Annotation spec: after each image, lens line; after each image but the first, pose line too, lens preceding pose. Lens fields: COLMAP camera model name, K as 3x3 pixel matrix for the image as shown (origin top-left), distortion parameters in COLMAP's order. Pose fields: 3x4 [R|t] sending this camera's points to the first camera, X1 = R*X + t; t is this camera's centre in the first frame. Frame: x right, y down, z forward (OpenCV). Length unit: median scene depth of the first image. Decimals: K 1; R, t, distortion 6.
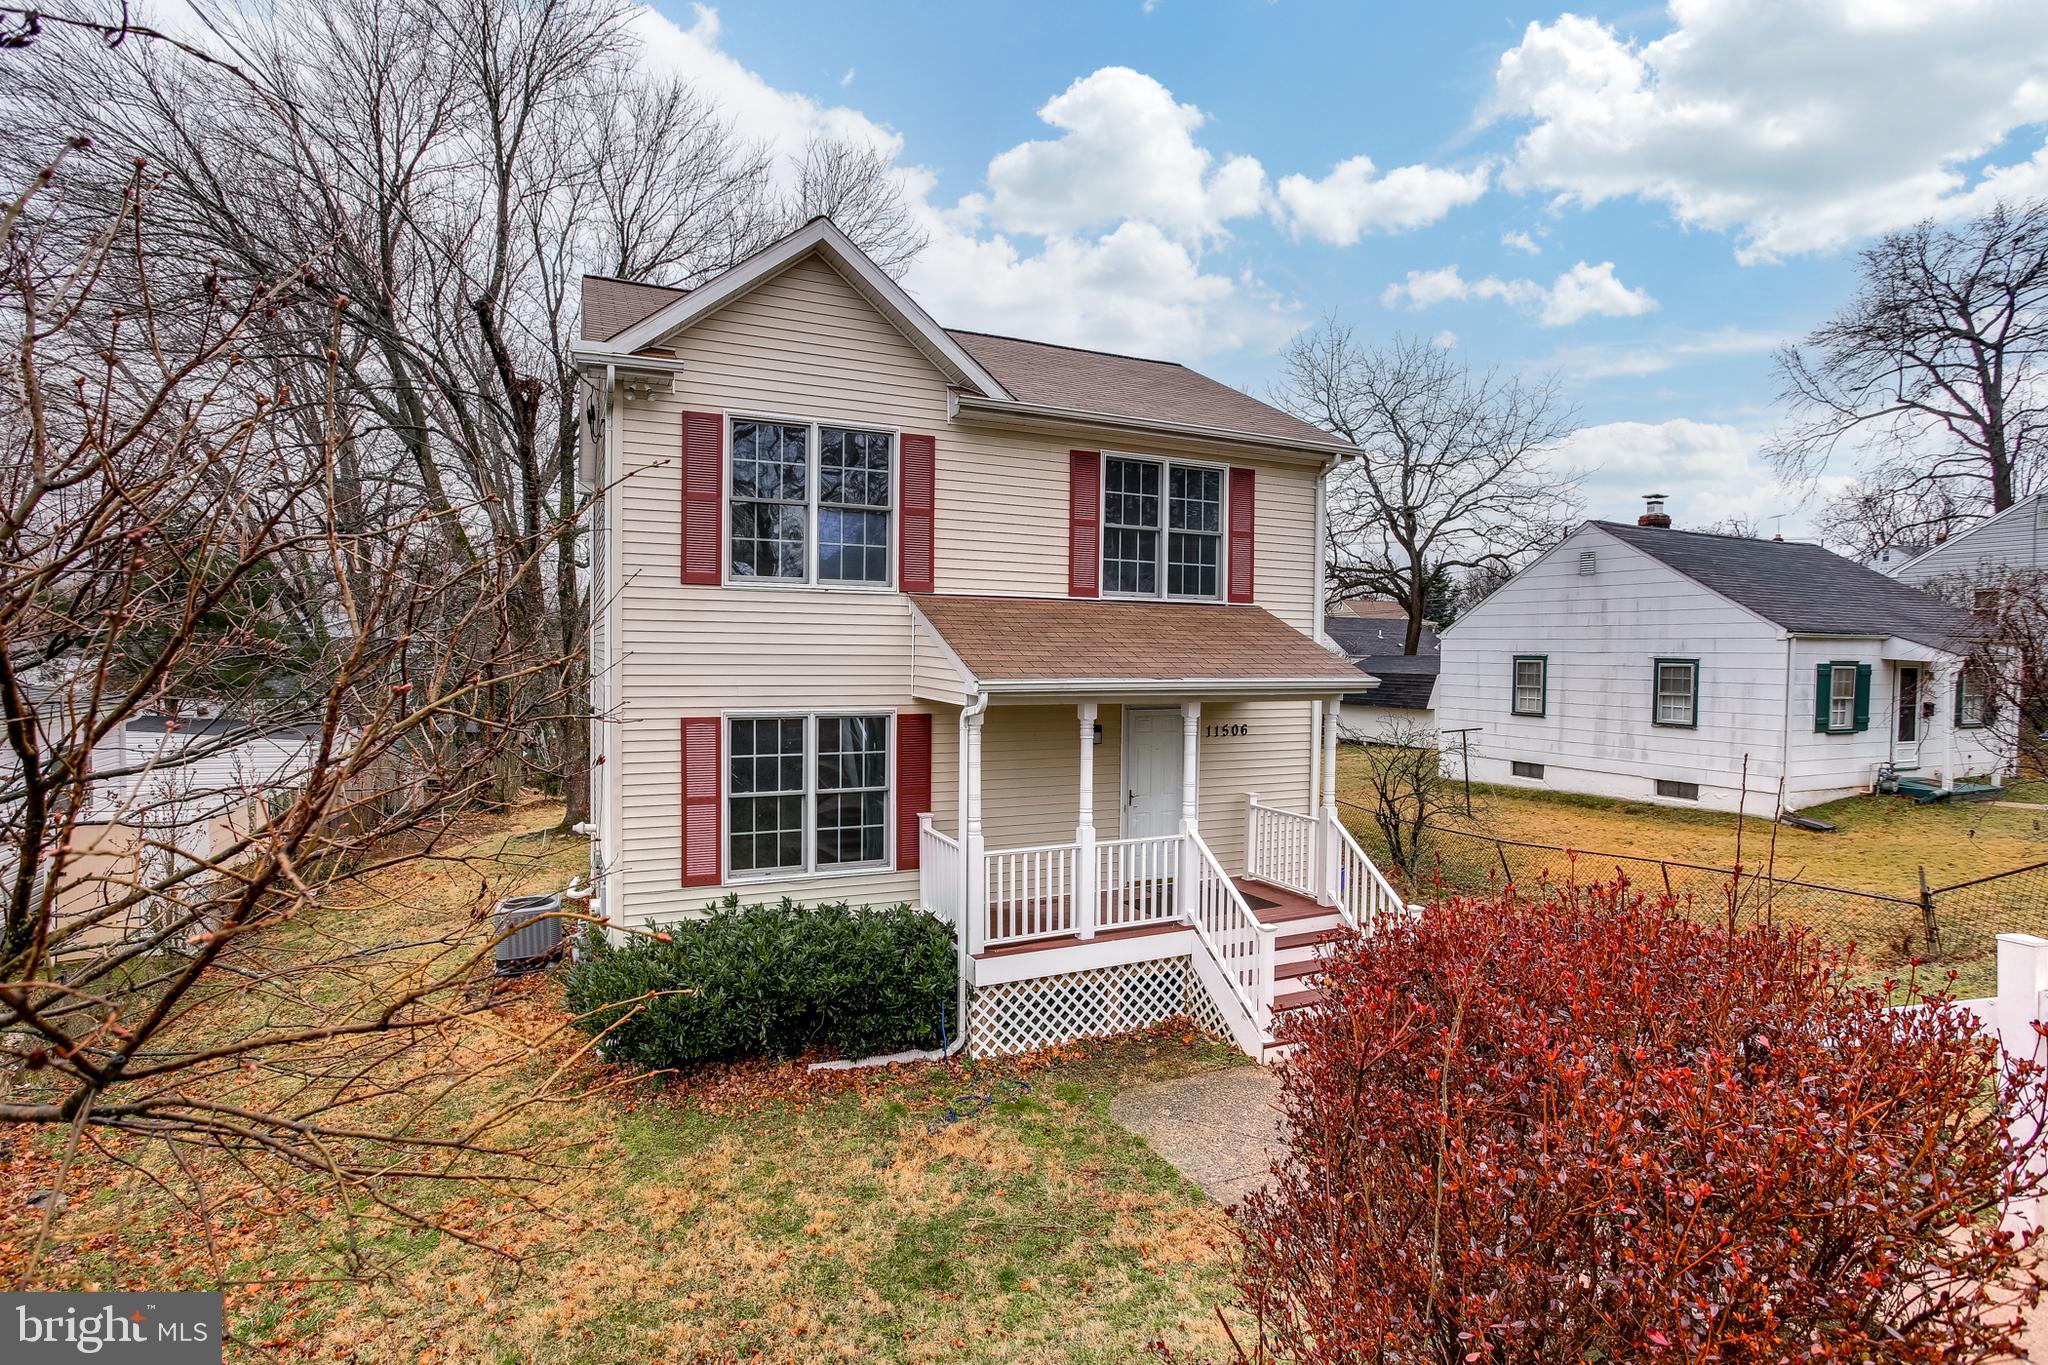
lens RADIAL K [[1017.4, 0, 1025.3], [0, 1017.4, 685.1], [0, 0, 1]] dist [-0.023495, 0.006290]
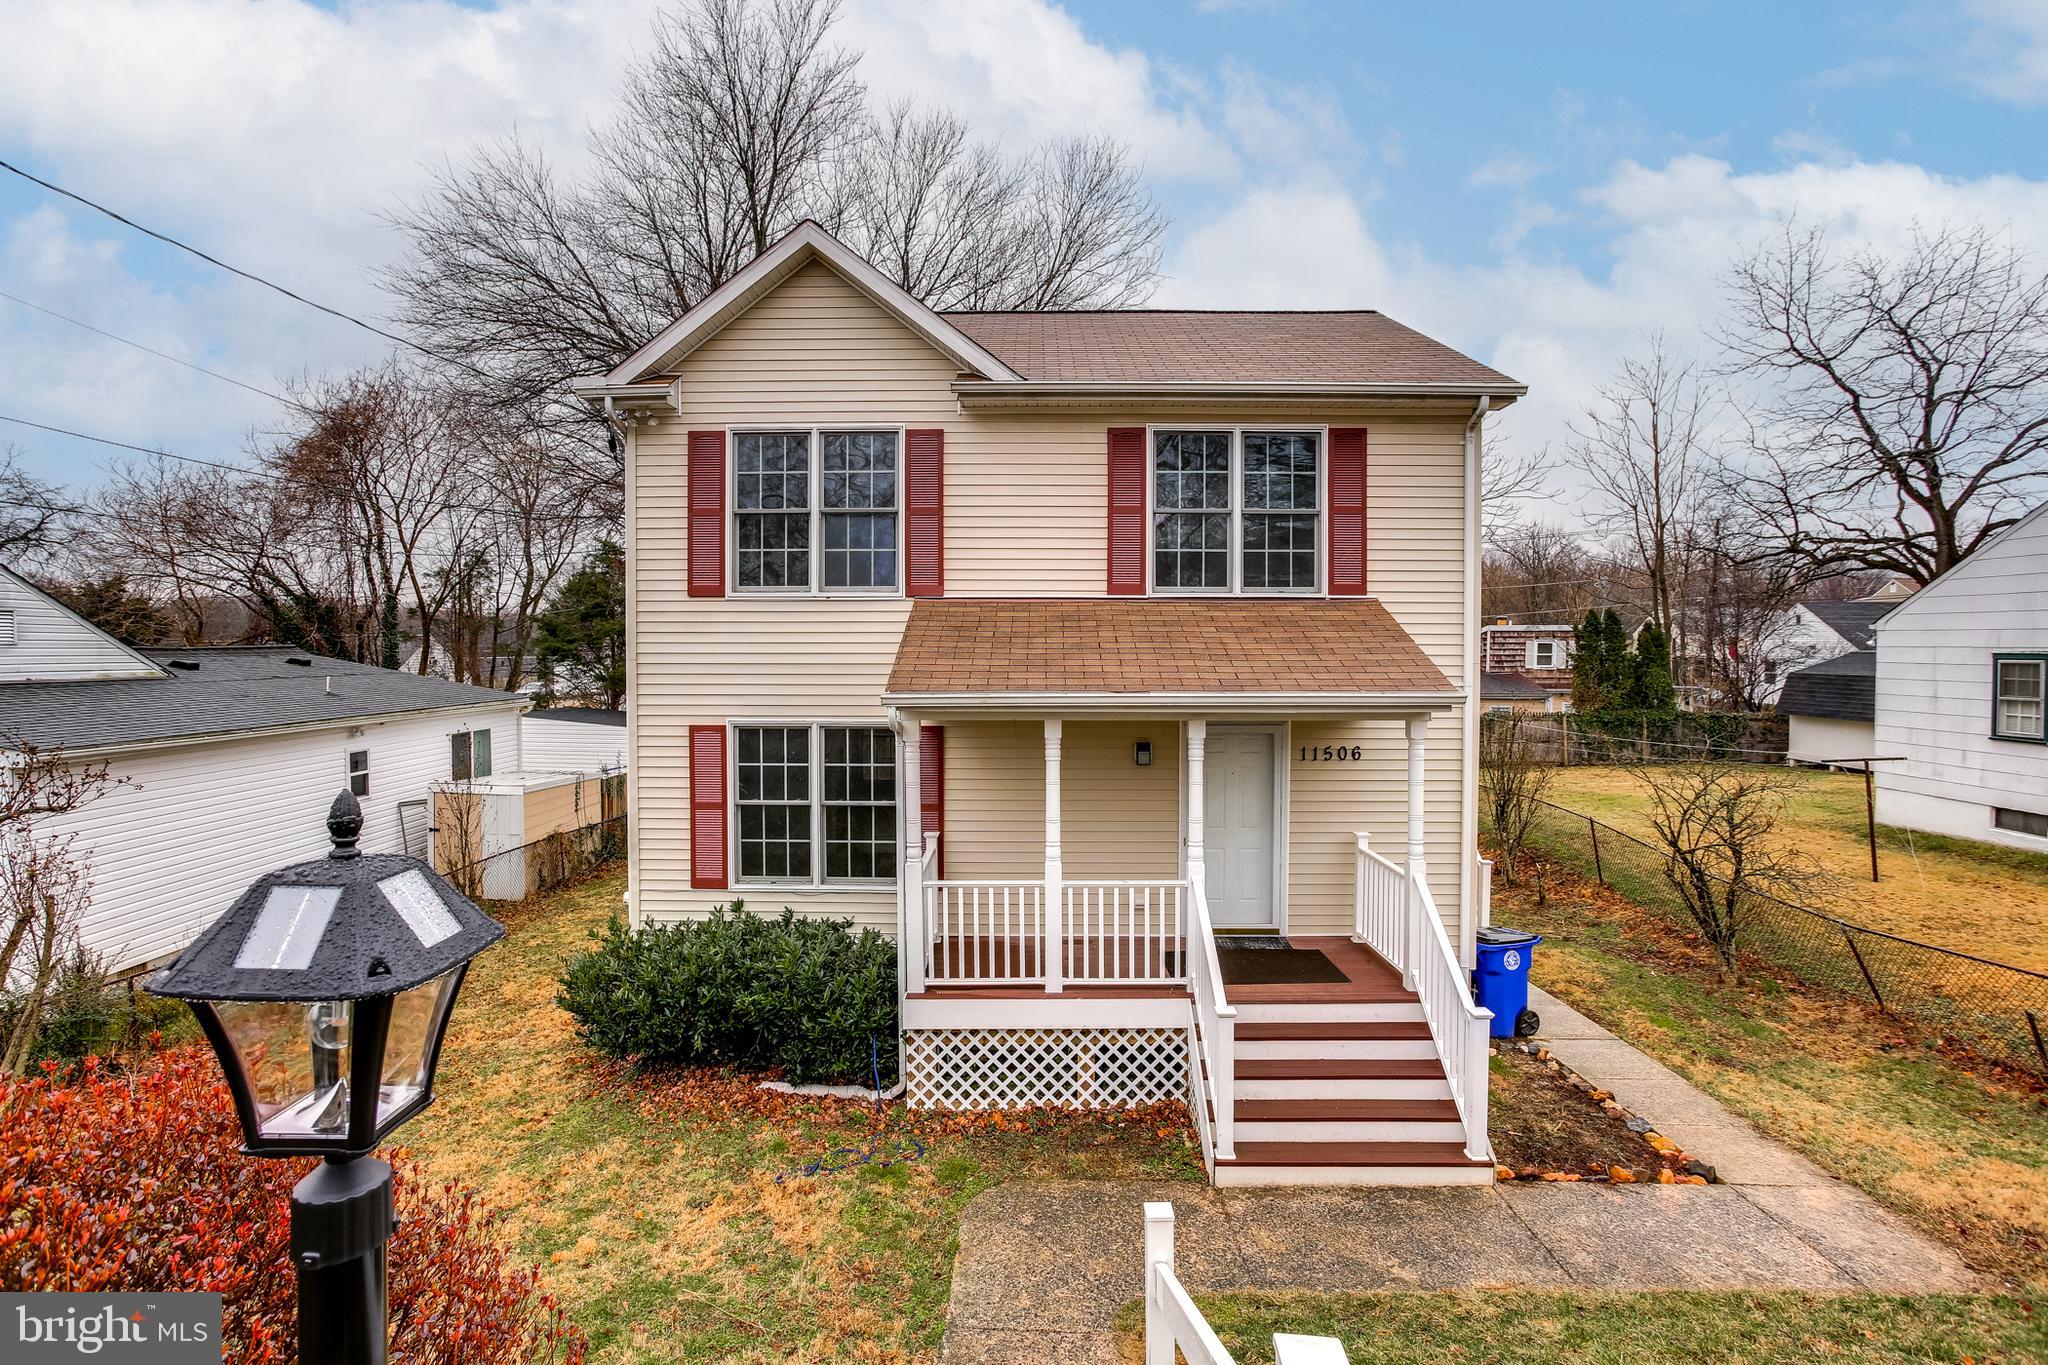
lens RADIAL K [[1017.4, 0, 1022.7], [0, 1017.4, 668.6], [0, 0, 1]] dist [-0.023495, 0.006290]
pose [[0.896872, -0.002492, -0.442282, 0.405414], [-0.004788, 0.999871, -0.015344, -0.011010], [0.442264, 0.015880, 0.896745, 0.204627]]
